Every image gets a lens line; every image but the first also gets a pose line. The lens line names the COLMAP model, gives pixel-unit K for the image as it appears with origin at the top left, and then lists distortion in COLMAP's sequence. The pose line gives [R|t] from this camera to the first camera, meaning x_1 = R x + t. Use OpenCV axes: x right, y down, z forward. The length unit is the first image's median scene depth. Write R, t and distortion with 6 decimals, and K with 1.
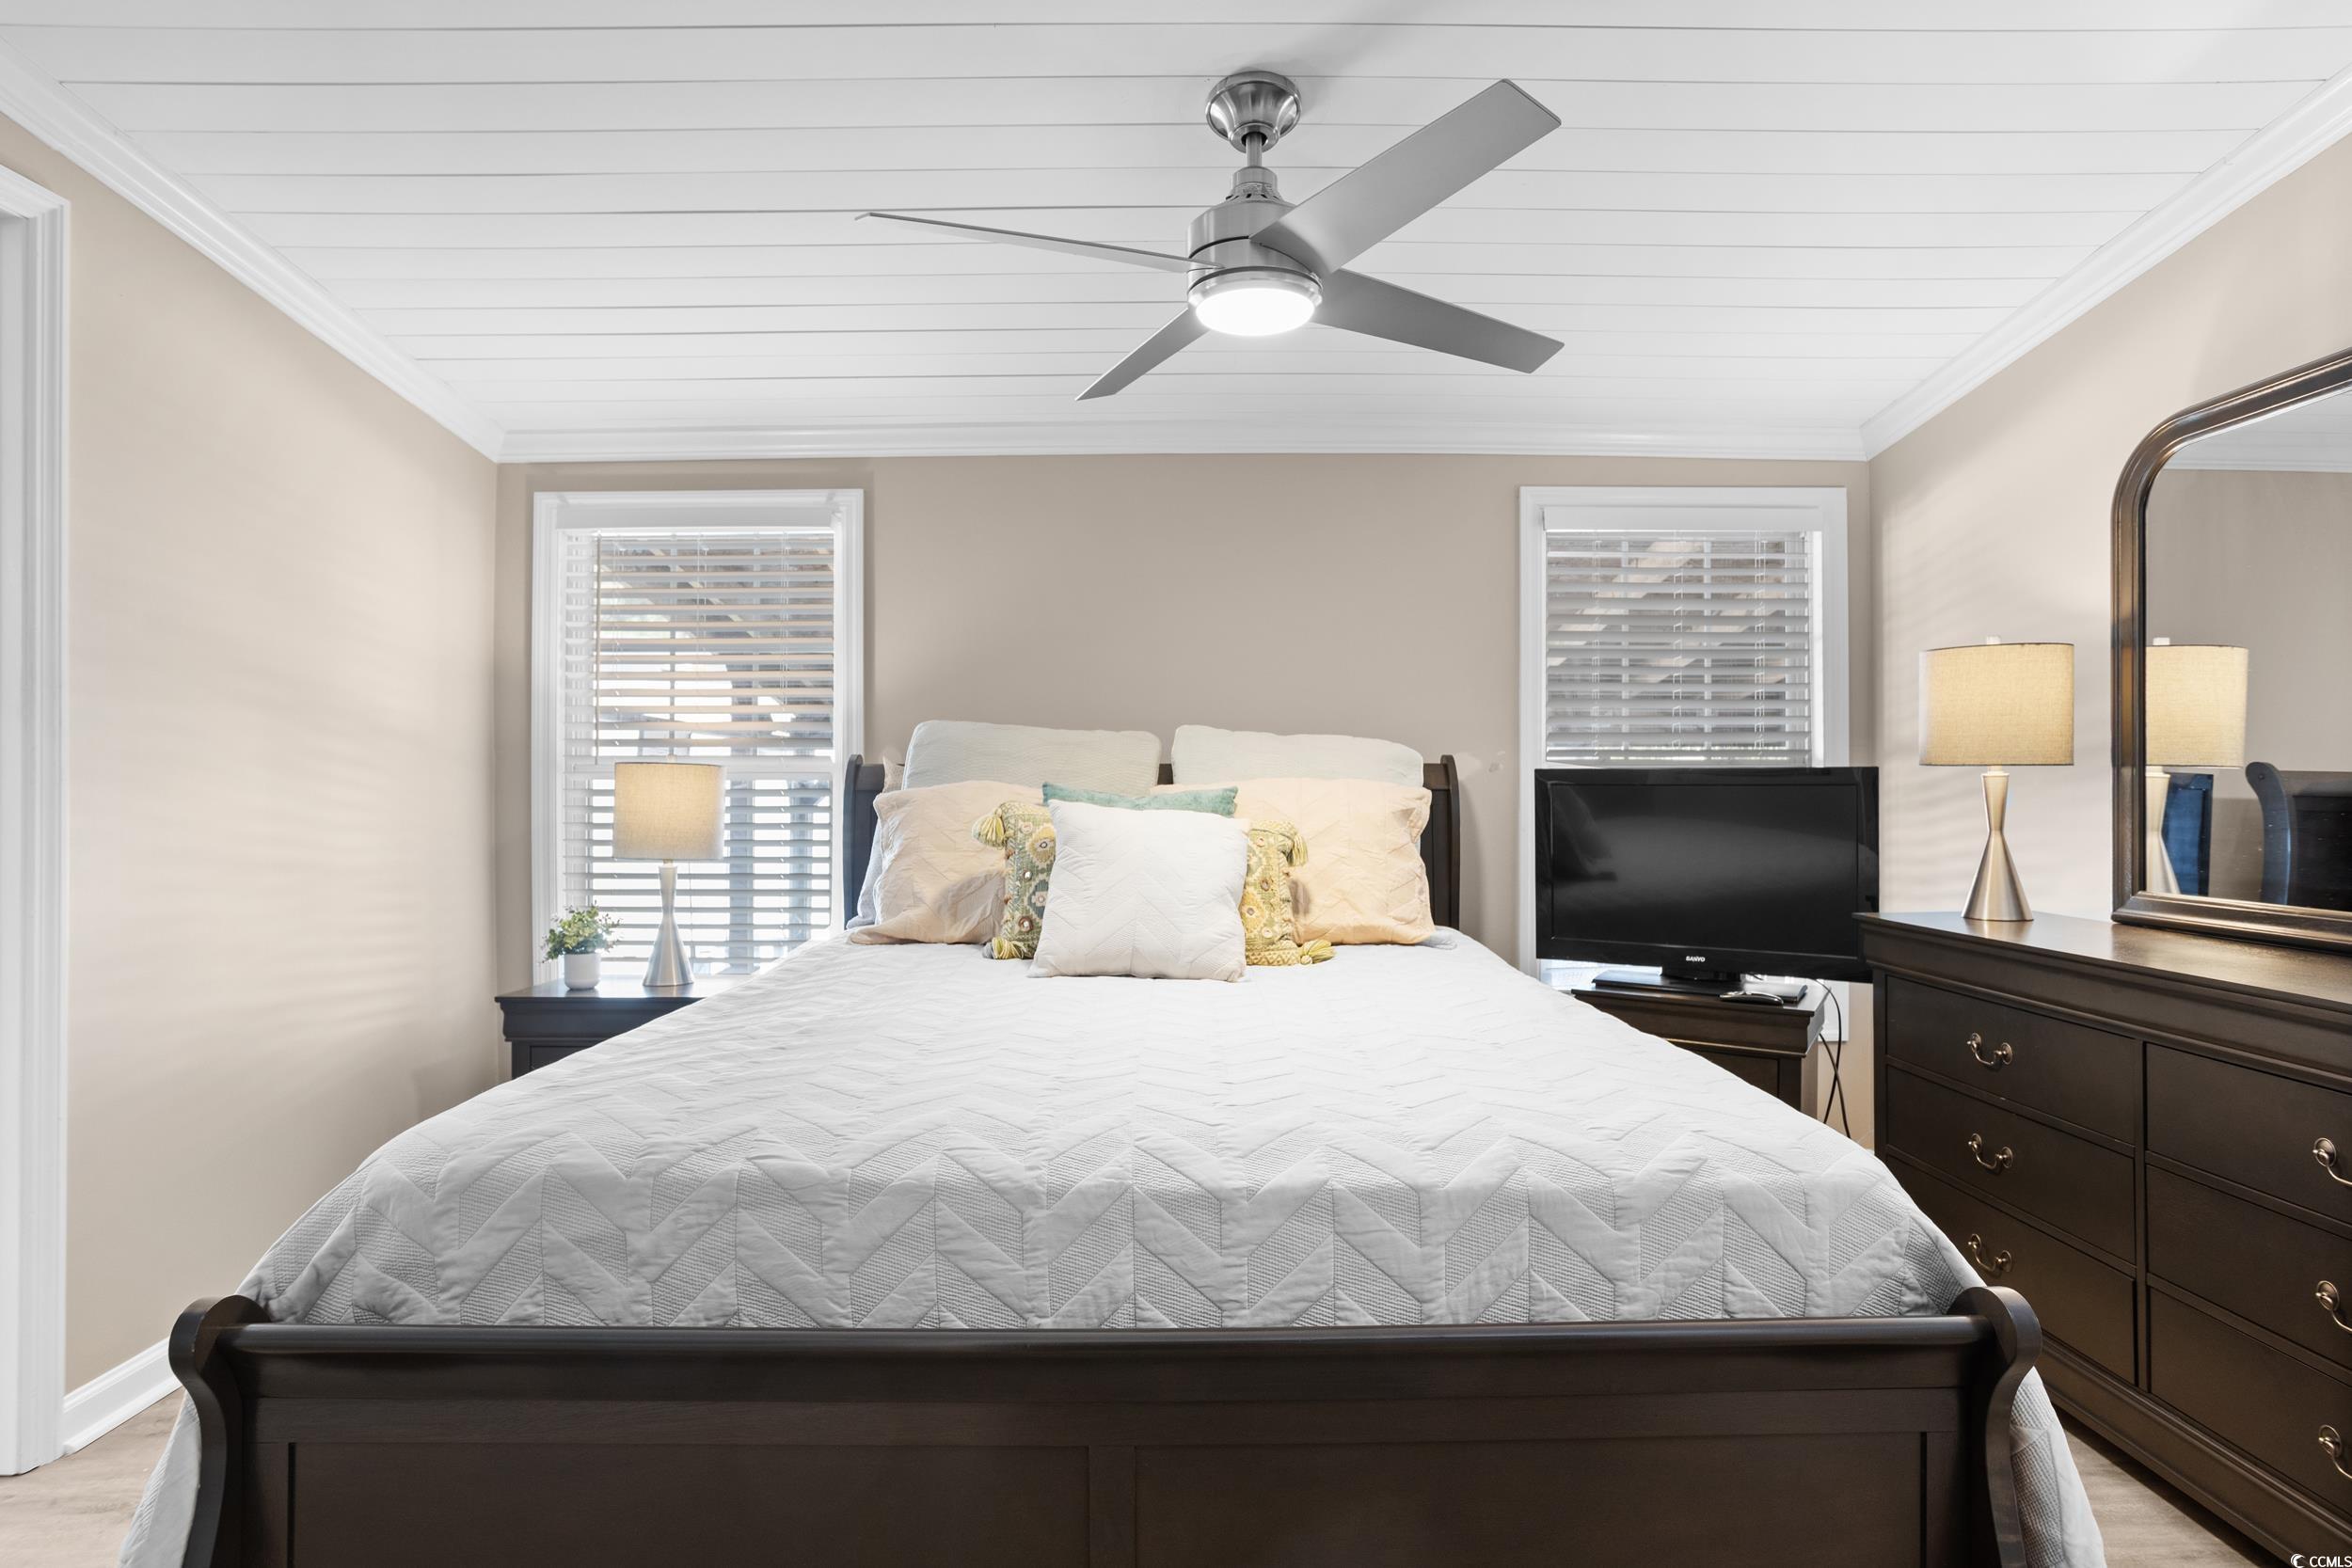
lens RADIAL K [[1217.9, 0, 1176.0], [0, 1217.9, 784.0], [0, 0, 1]] dist [0.003506, 0.001793]
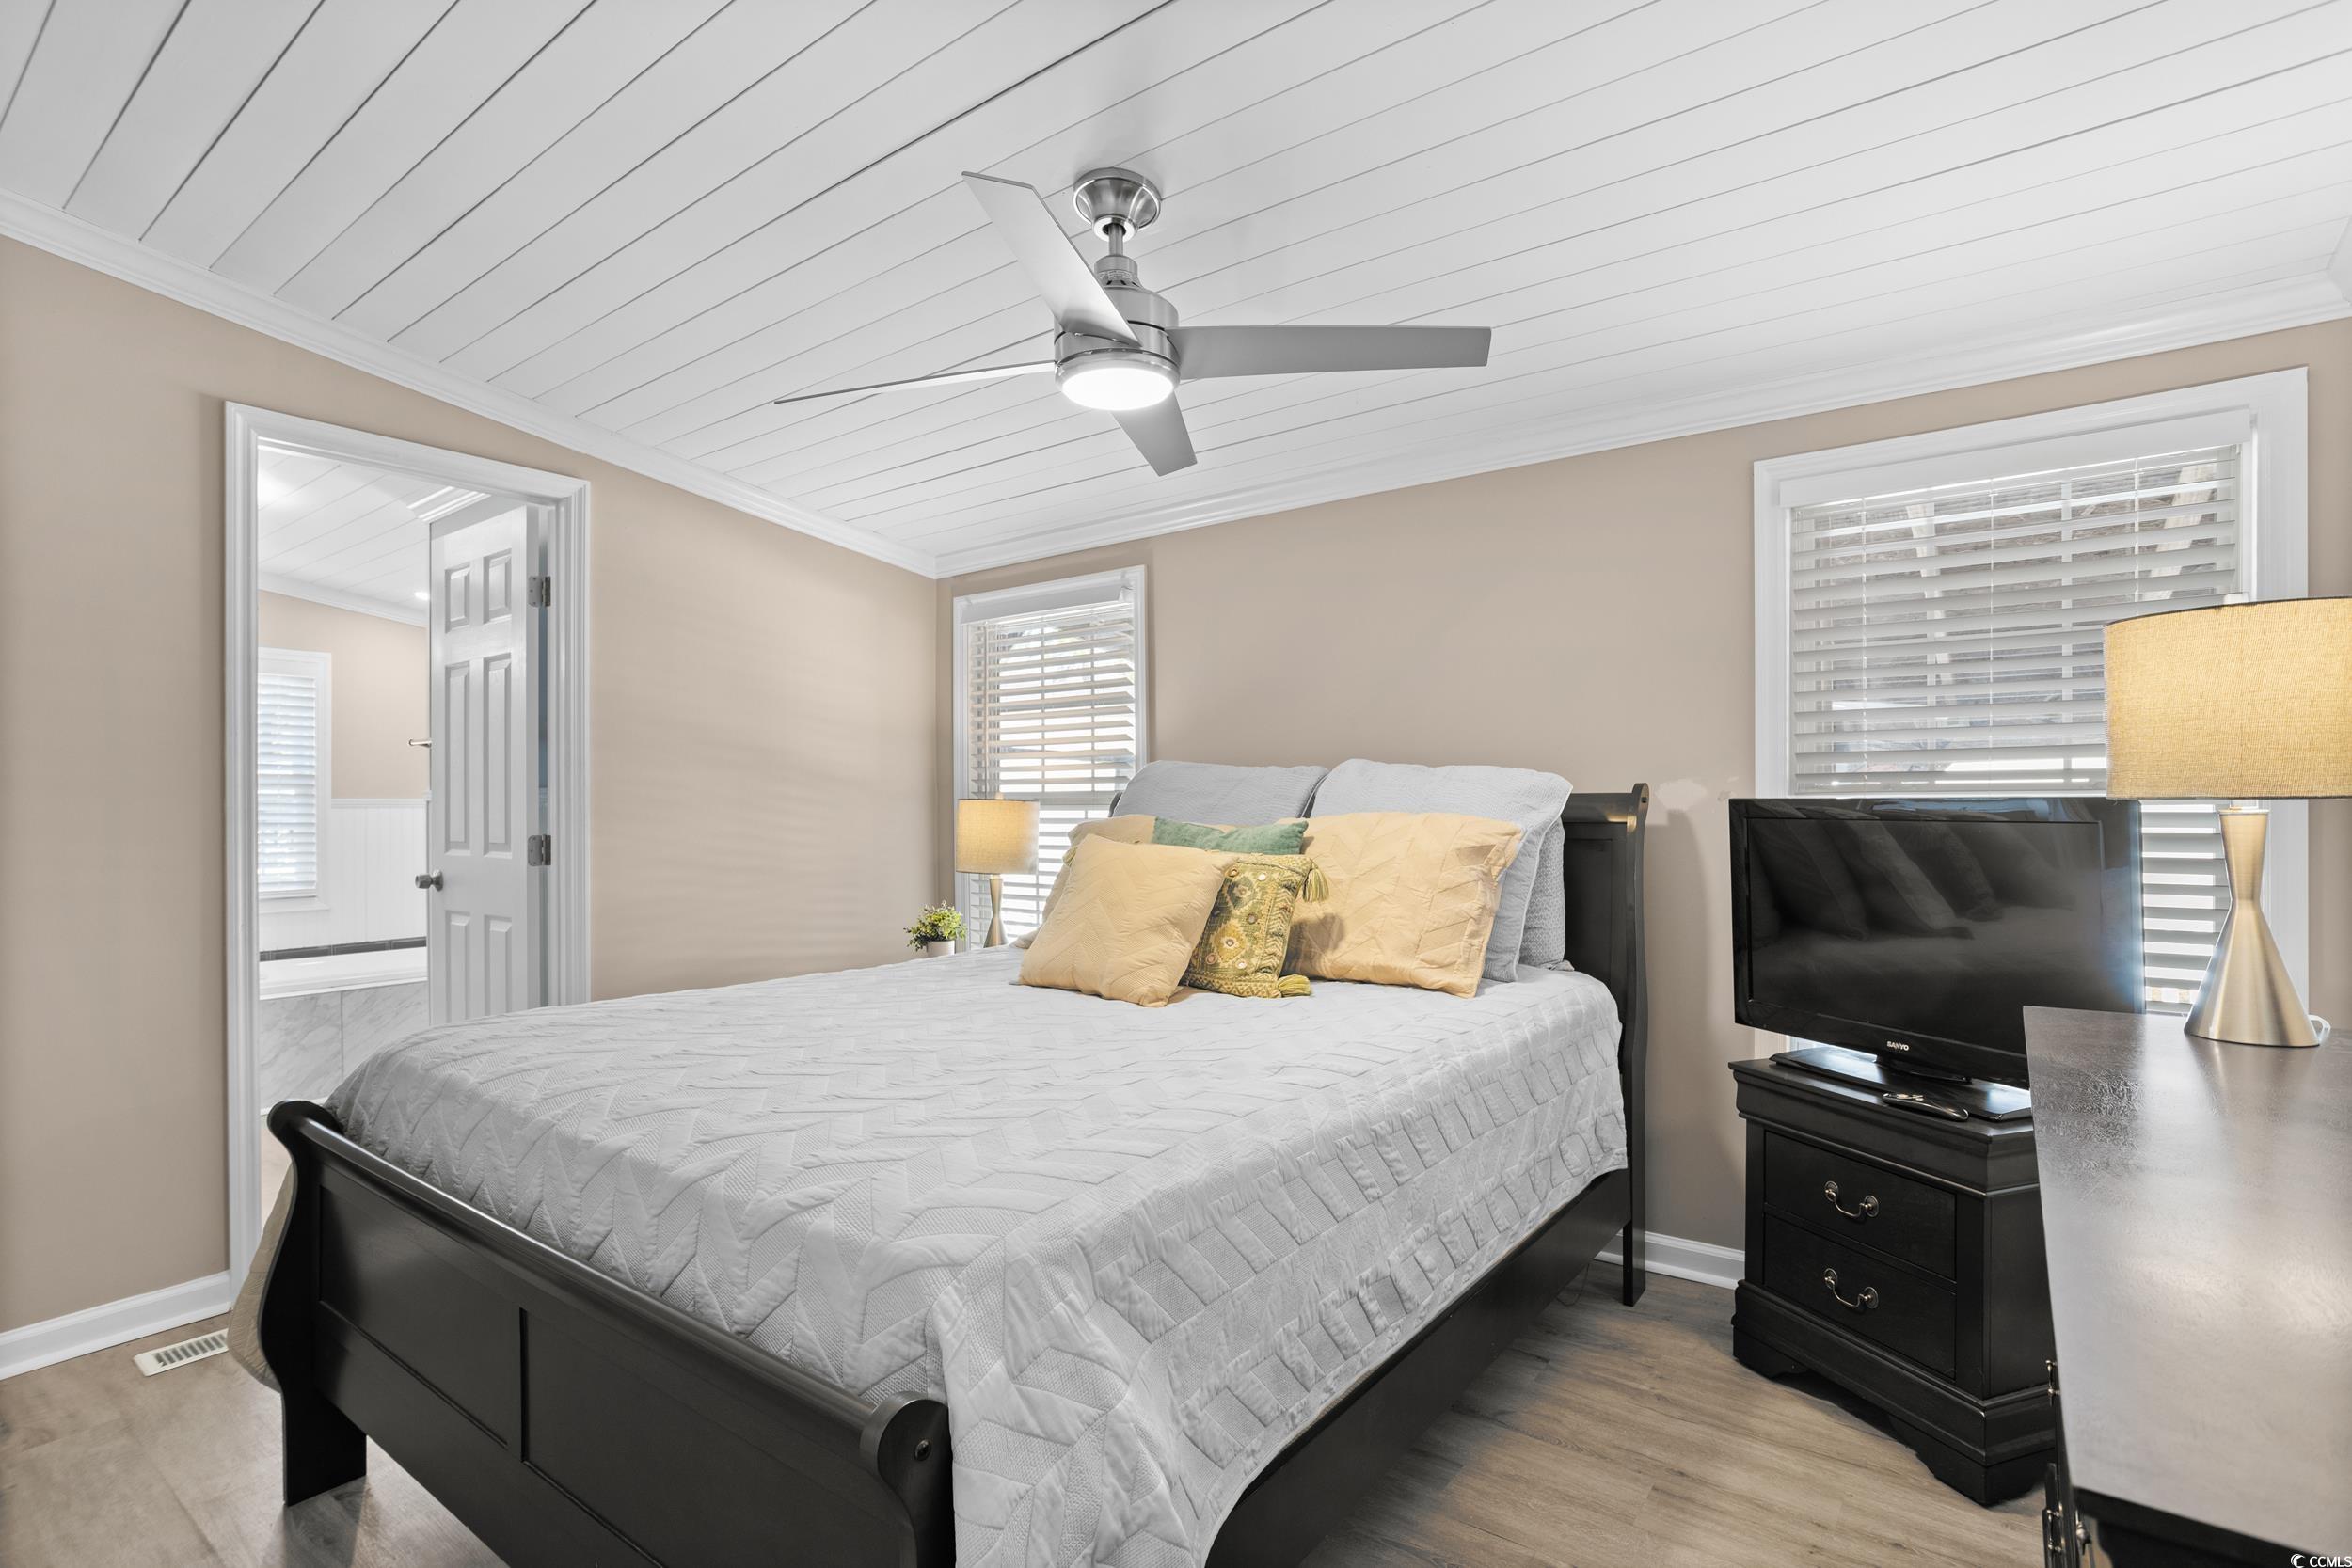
lens RADIAL K [[1146.3, 0, 1144.8], [0, 1146.3, 810.6], [0, 0, 1]] dist [-0.003854, 0.019631]
pose [[0.791951, 0.001048, -0.610583, 0.477939], [0.006211, 0.999933, 0.009773, -0.015667], [0.610553, -0.011532, 0.791892, 0.132968]]
